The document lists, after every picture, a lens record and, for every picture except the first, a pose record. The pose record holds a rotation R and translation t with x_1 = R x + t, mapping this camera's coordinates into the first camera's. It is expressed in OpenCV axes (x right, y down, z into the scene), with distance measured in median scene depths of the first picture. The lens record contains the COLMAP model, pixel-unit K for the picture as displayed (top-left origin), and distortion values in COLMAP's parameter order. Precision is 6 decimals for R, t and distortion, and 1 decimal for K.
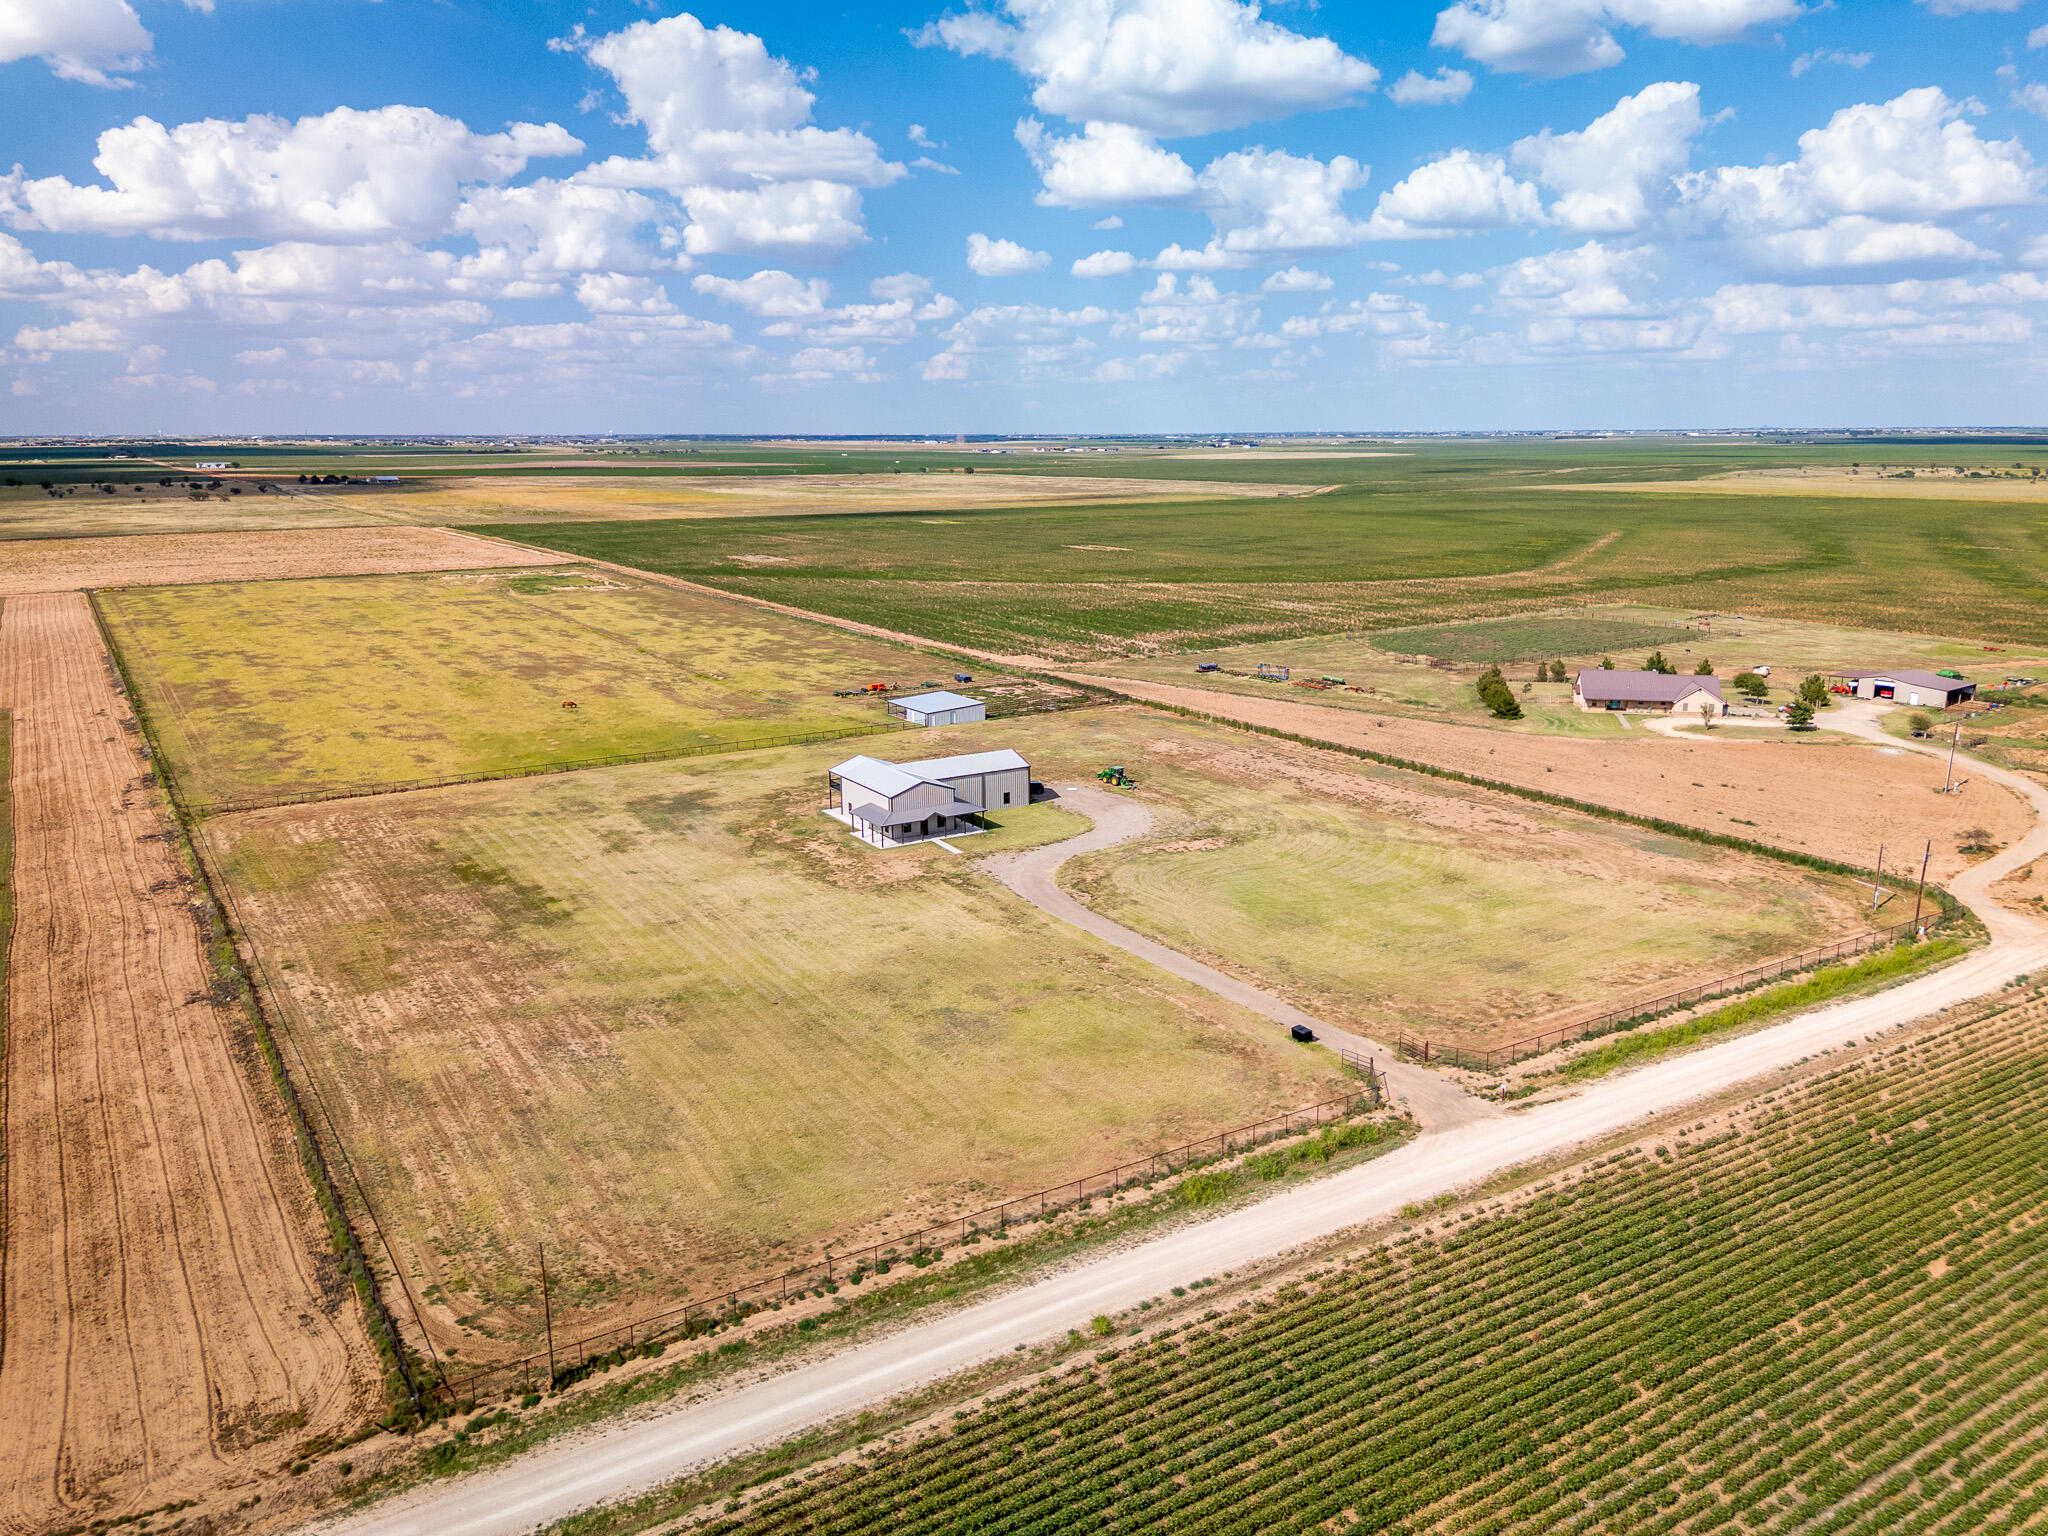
lens RADIAL K [[1530.4, 0, 1024.0], [0, 1530.4, 768.0], [0, 0, 1]] dist [0.078098, -0.085662]
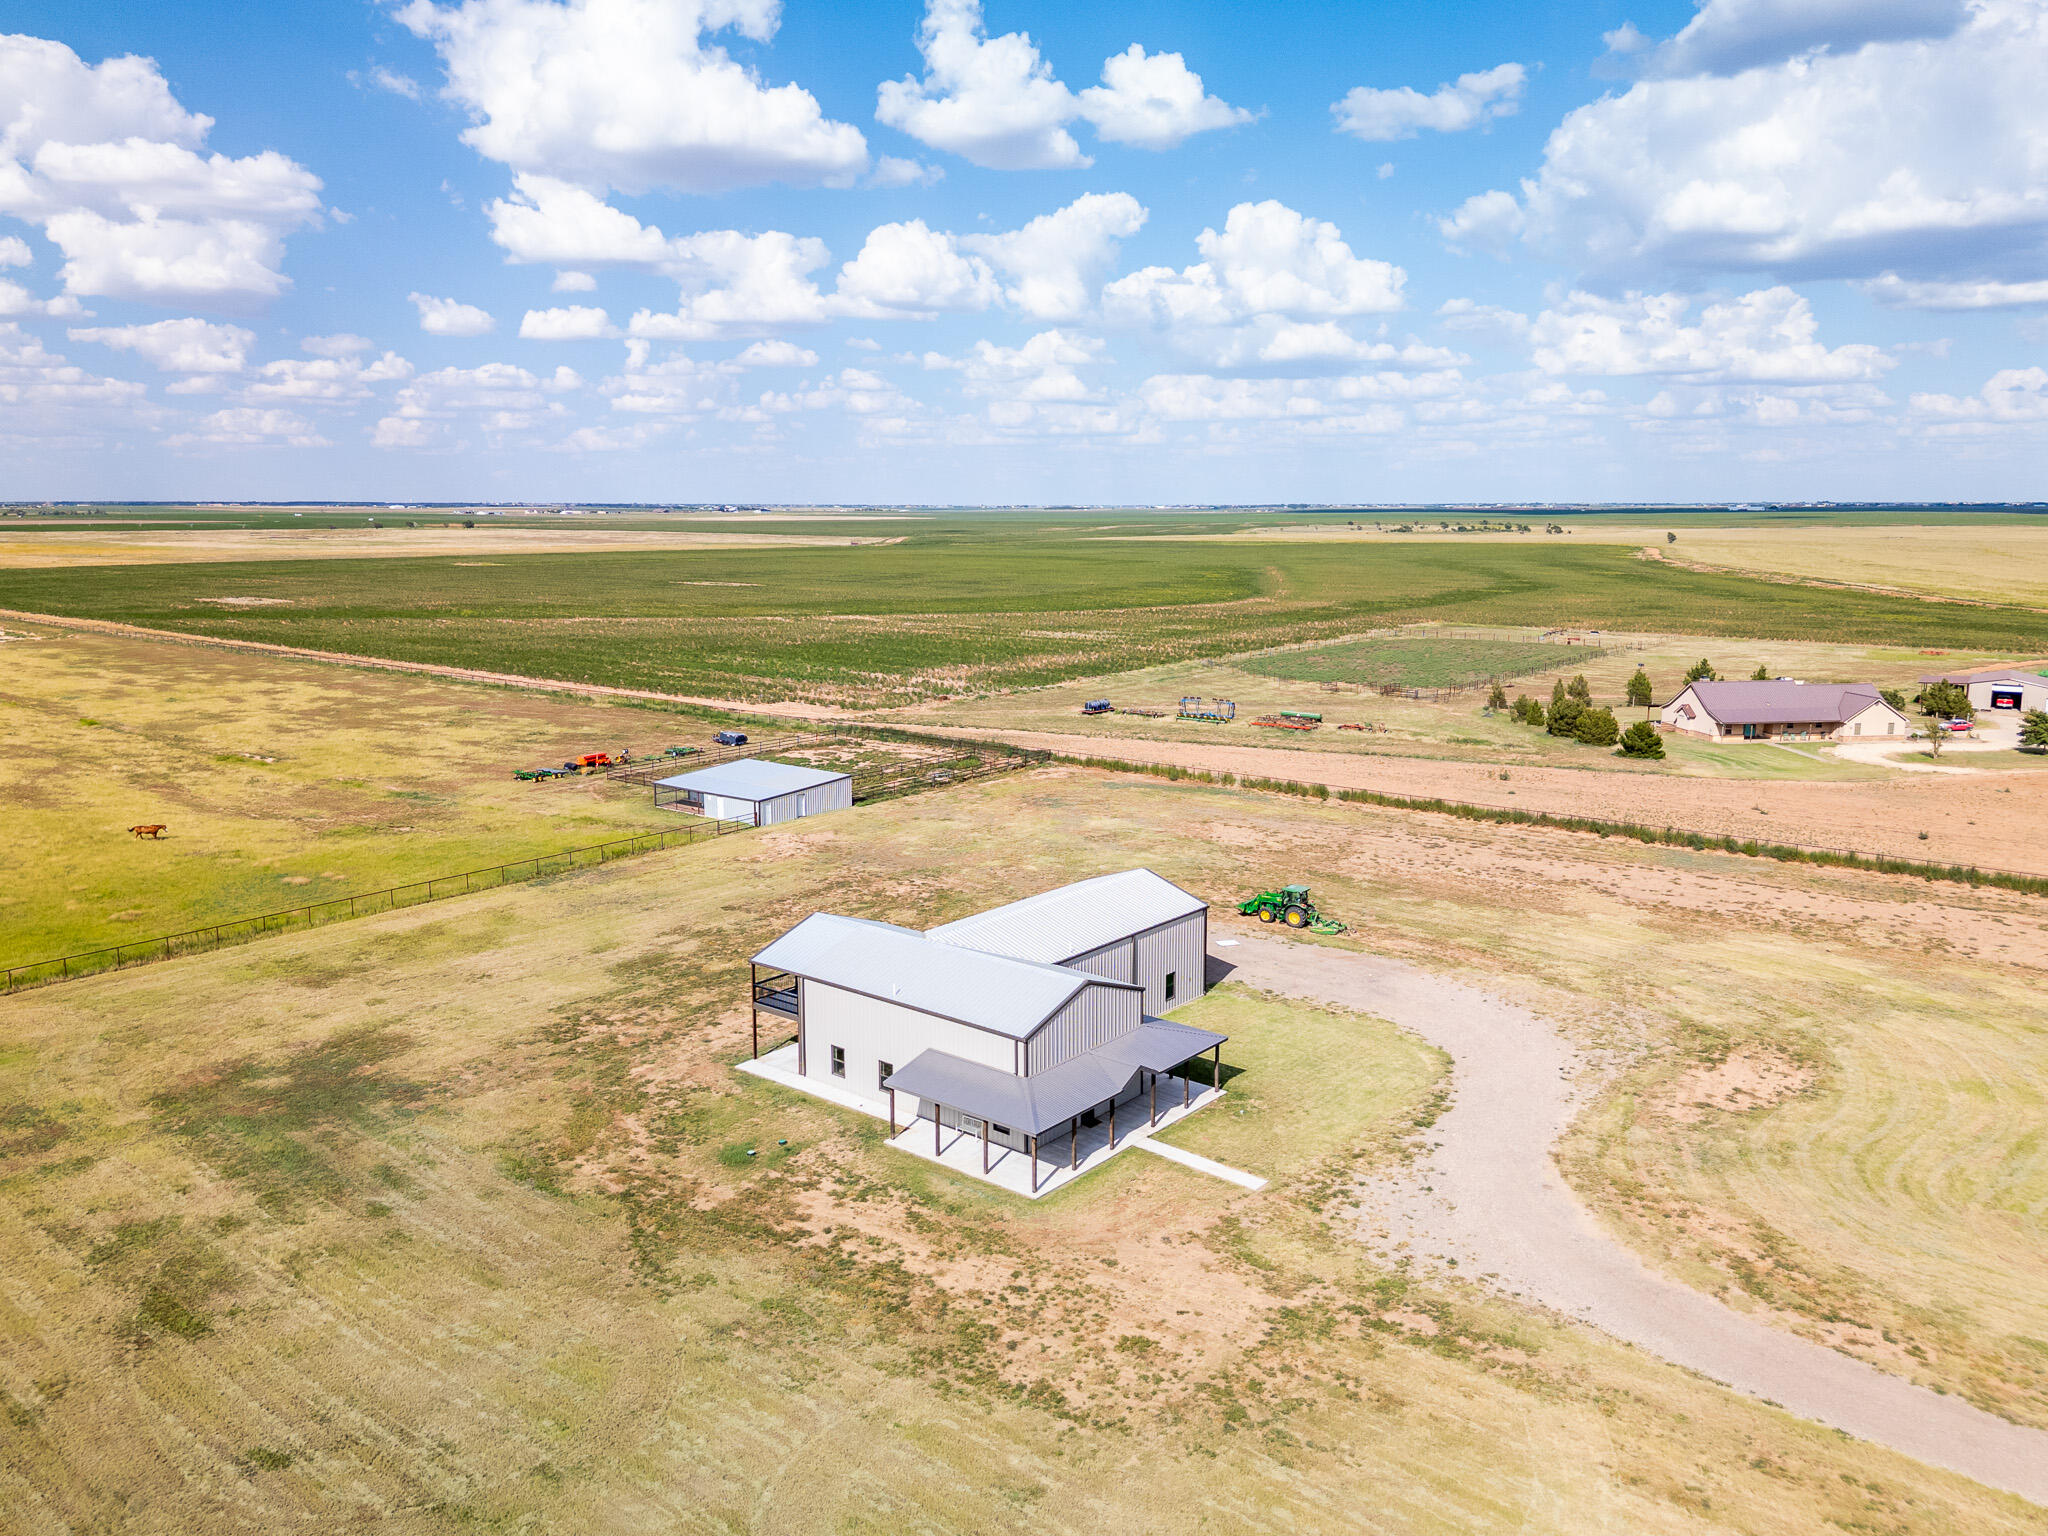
lens RADIAL K [[1512.1, 0, 1018.5], [0, 1512.1, 820.9], [0, 0, 1]] dist [0.081754, -0.089247]
pose [[0.947302, -0.062394, 0.314208, -0.190717], [0.066123, 0.997811, -0.001212, -0.030371], [-0.313445, 0.021924, 0.949353, 0.646034]]
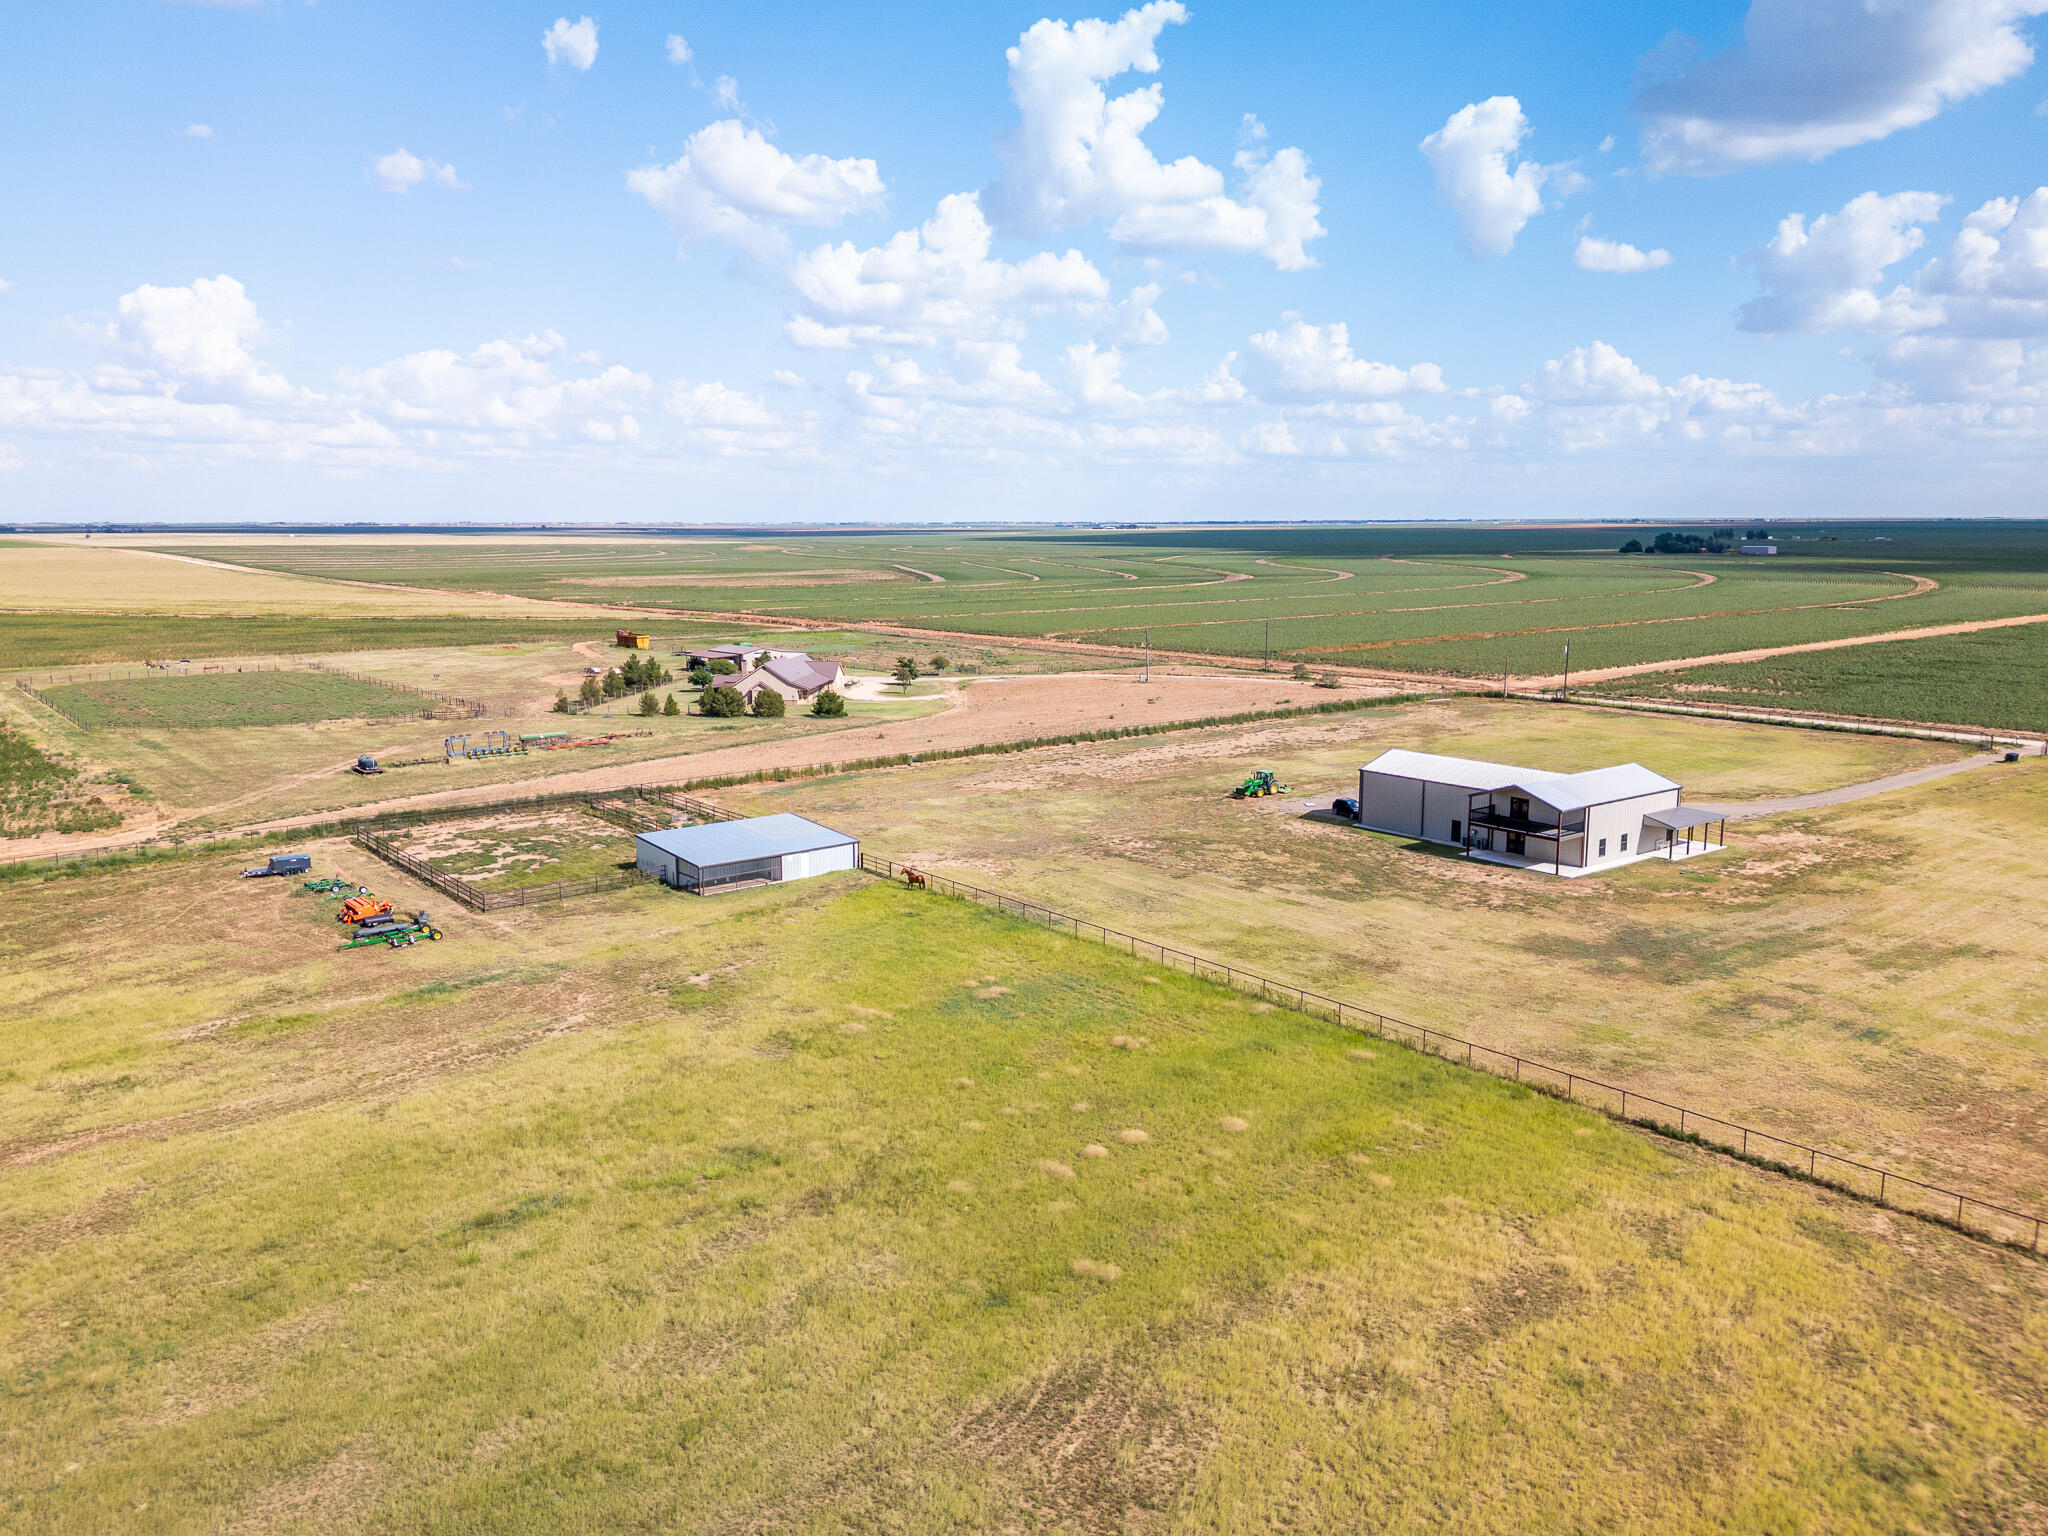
lens RADIAL K [[1512.1, 0, 1018.5], [0, 1512.1, 820.9], [0, 0, 1]] dist [0.081754, -0.089247]
pose [[-0.103272, -0.191833, 0.975979, -0.742642], [0.220918, 0.952293, 0.210554, -0.182010], [-0.969809, 0.237355, -0.055966, 1.309449]]
